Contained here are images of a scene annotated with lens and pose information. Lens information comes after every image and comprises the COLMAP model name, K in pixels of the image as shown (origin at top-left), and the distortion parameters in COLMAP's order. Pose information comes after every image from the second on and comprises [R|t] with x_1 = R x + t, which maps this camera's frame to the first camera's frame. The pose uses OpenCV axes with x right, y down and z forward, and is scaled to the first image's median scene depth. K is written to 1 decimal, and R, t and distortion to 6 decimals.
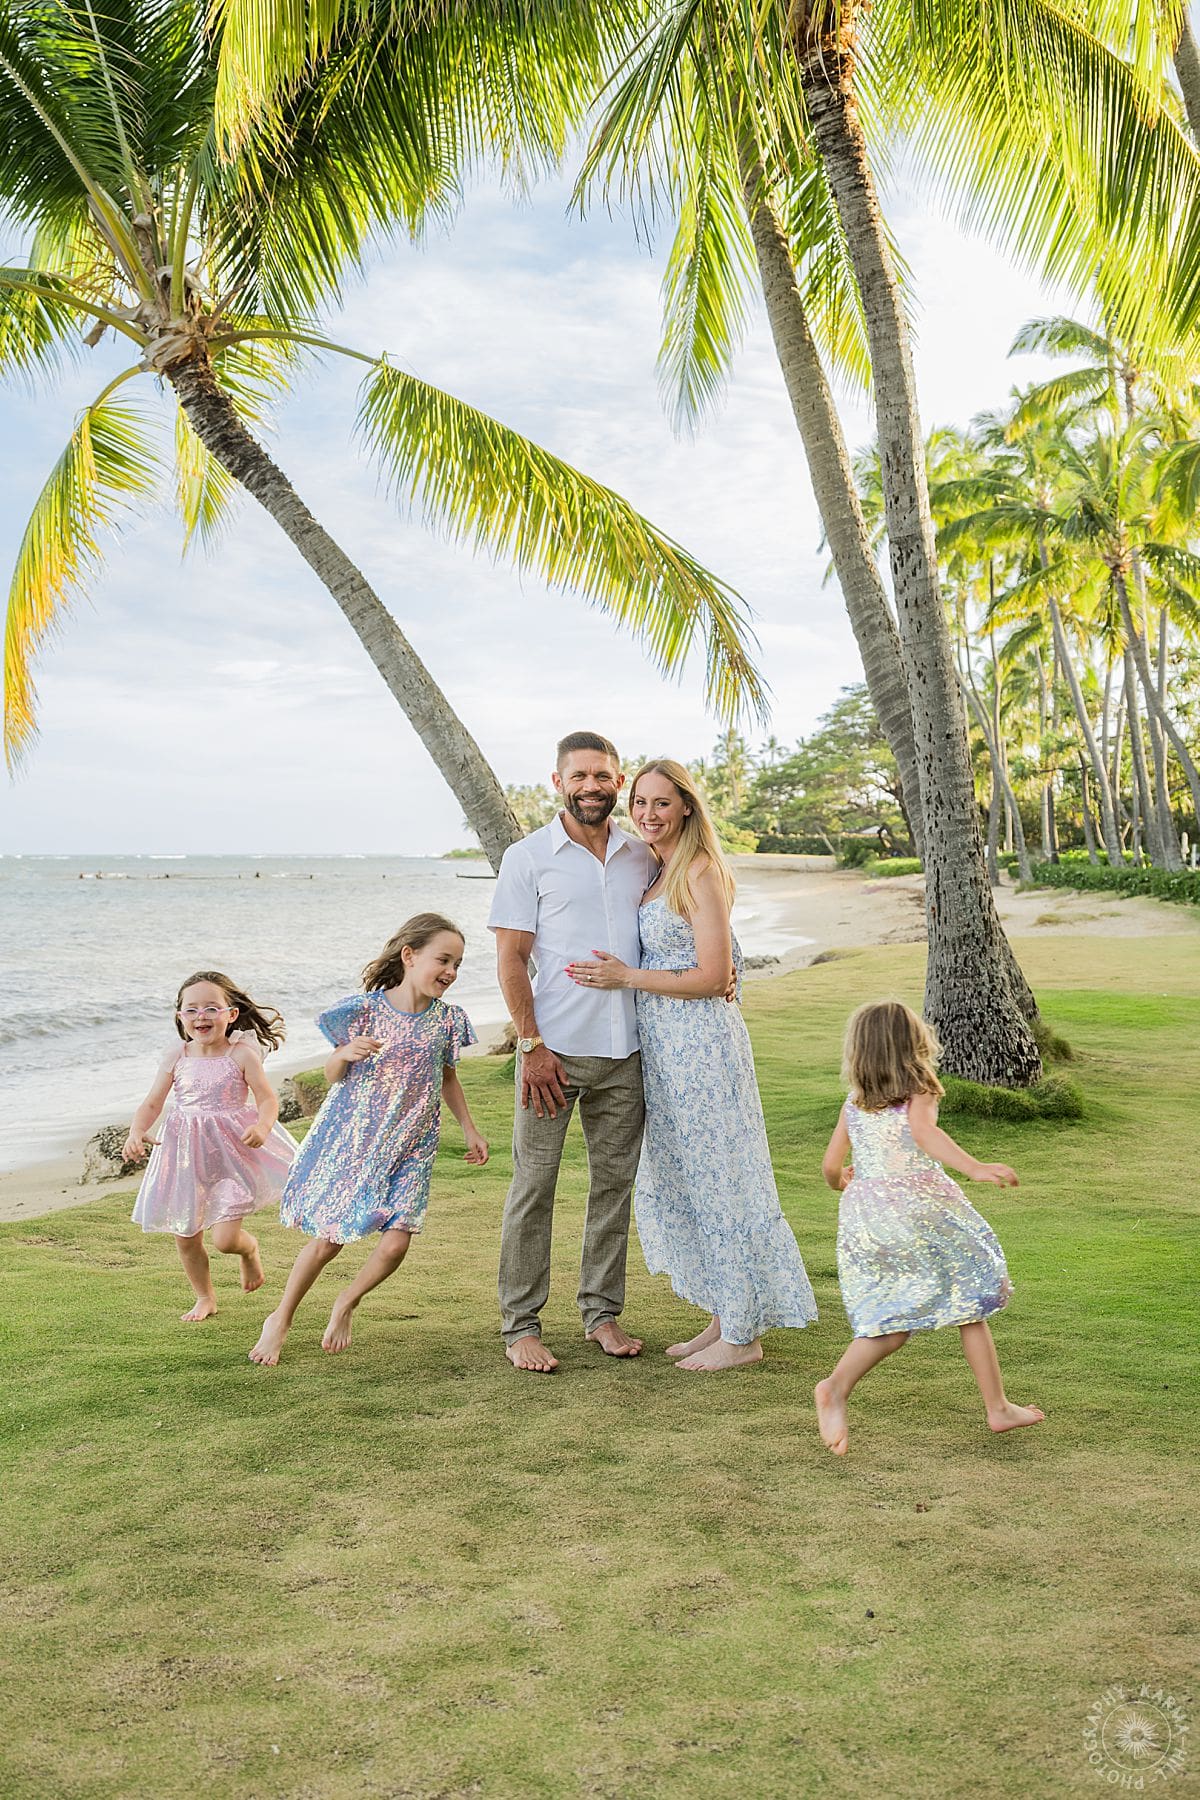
lens RADIAL K [[1931.3, 0, 600.0], [0, 1931.3, 900.0], [0, 0, 1]] dist [0.024293, -0.031051]
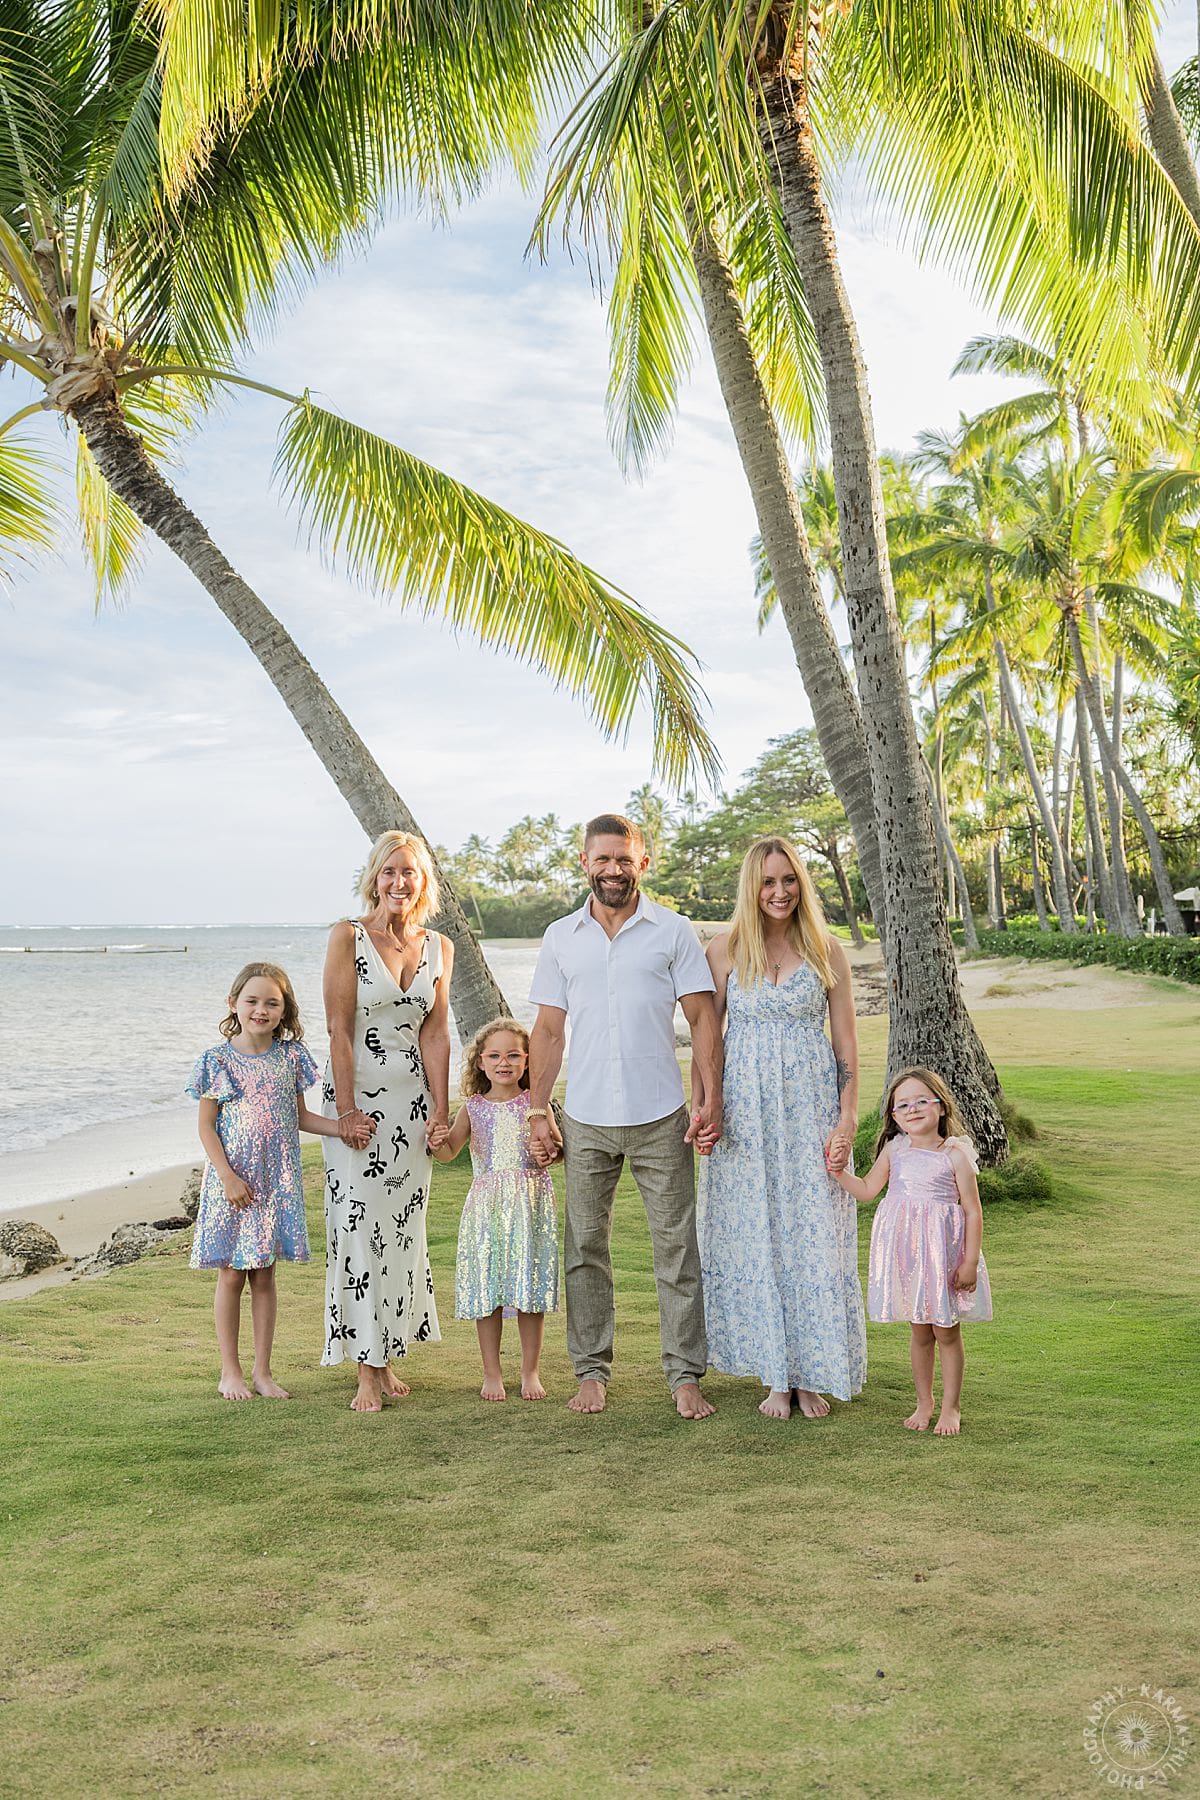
lens RADIAL K [[2123.0, 0, 599.5], [0, 2123.0, 999.6], [0, 0, 1]] dist [0.020574, 0.002316]
pose [[0.998976, -0.007770, 0.044566, -0.018205], [0.007197, 0.999890, 0.012991, -0.001081], [-0.044662, -0.012657, 0.998922, -0.036384]]
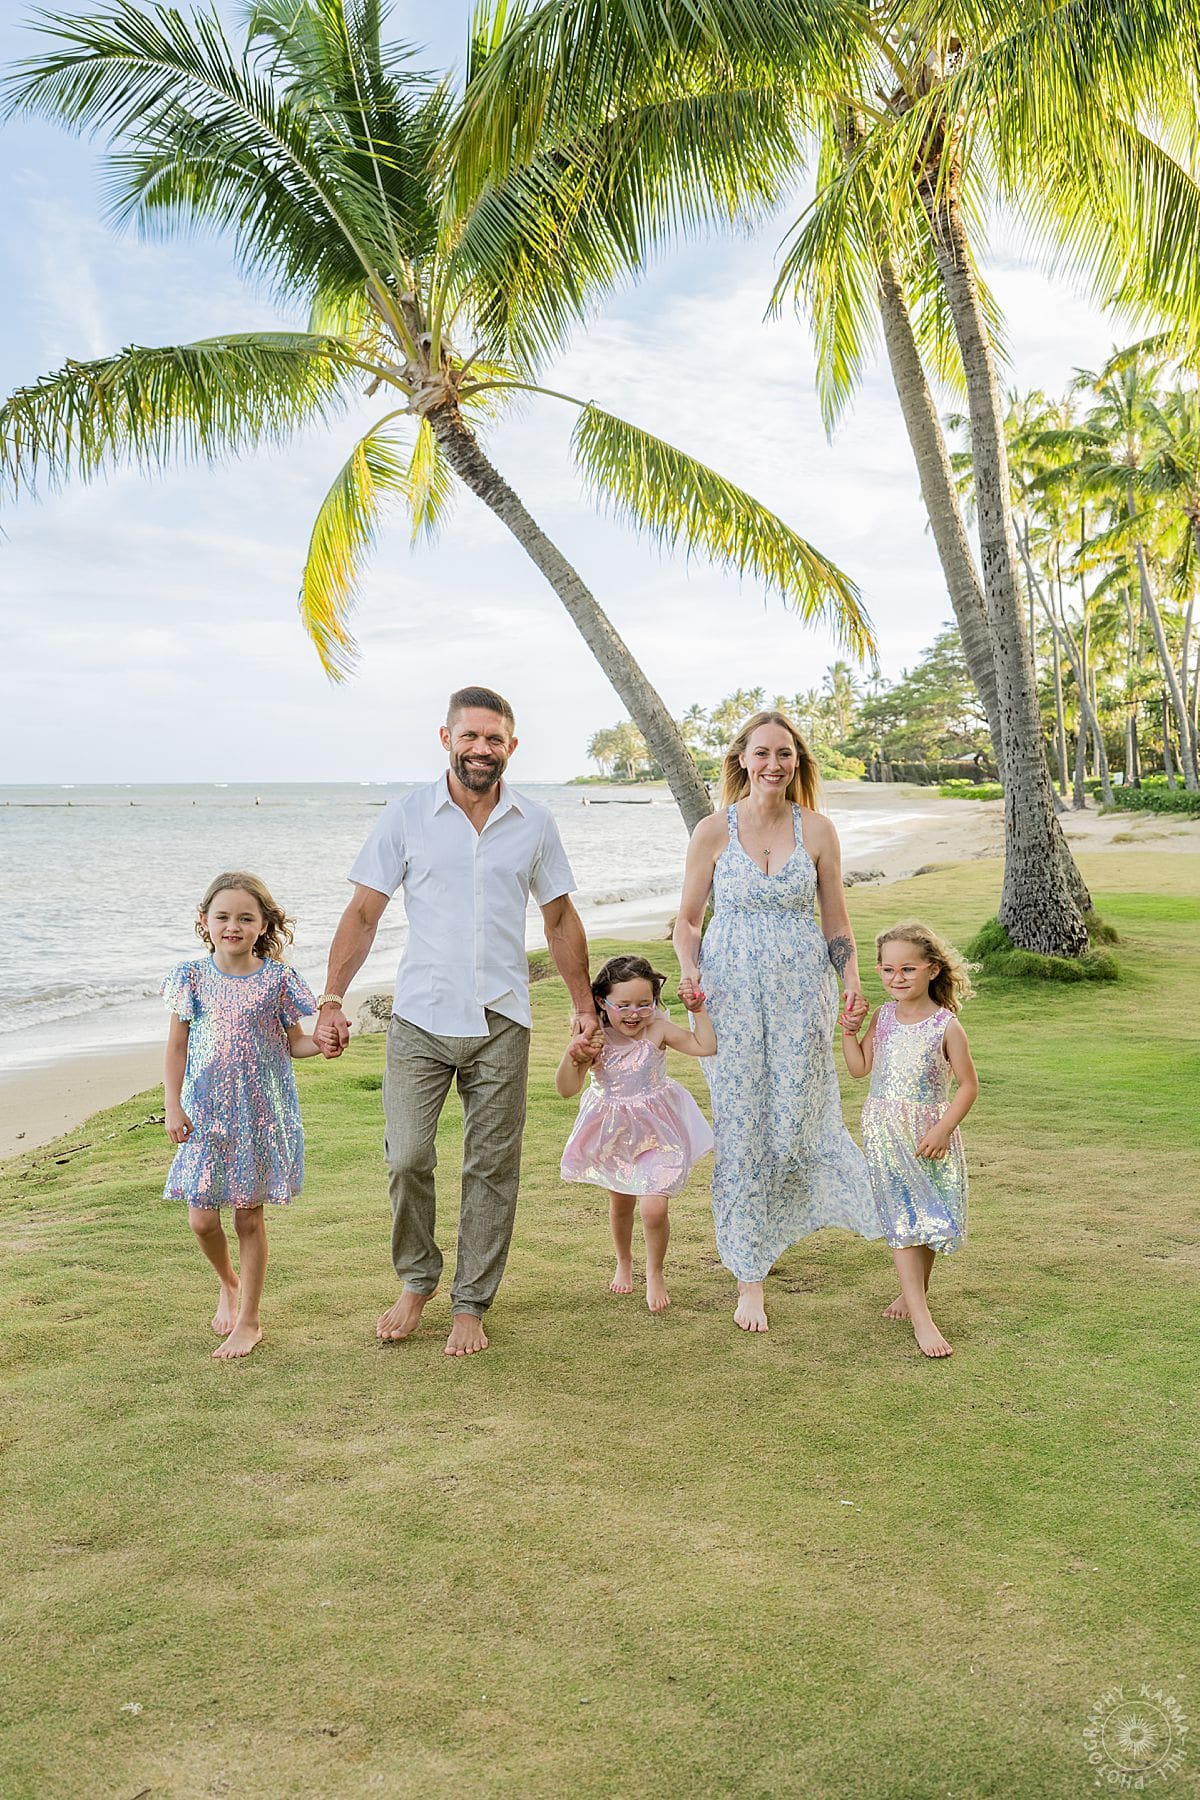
lens RADIAL K [[1783.7, 0, 632.6], [0, 1783.7, 988.1], [0, 0, 1]] dist [0.006416, 0.003505]
pose [[0.998967, 0.001312, -0.045421, -0.029190], [0.002872, 0.995763, 0.091913, 0.002347], [0.045349, -0.091949, 0.994731, -0.227894]]
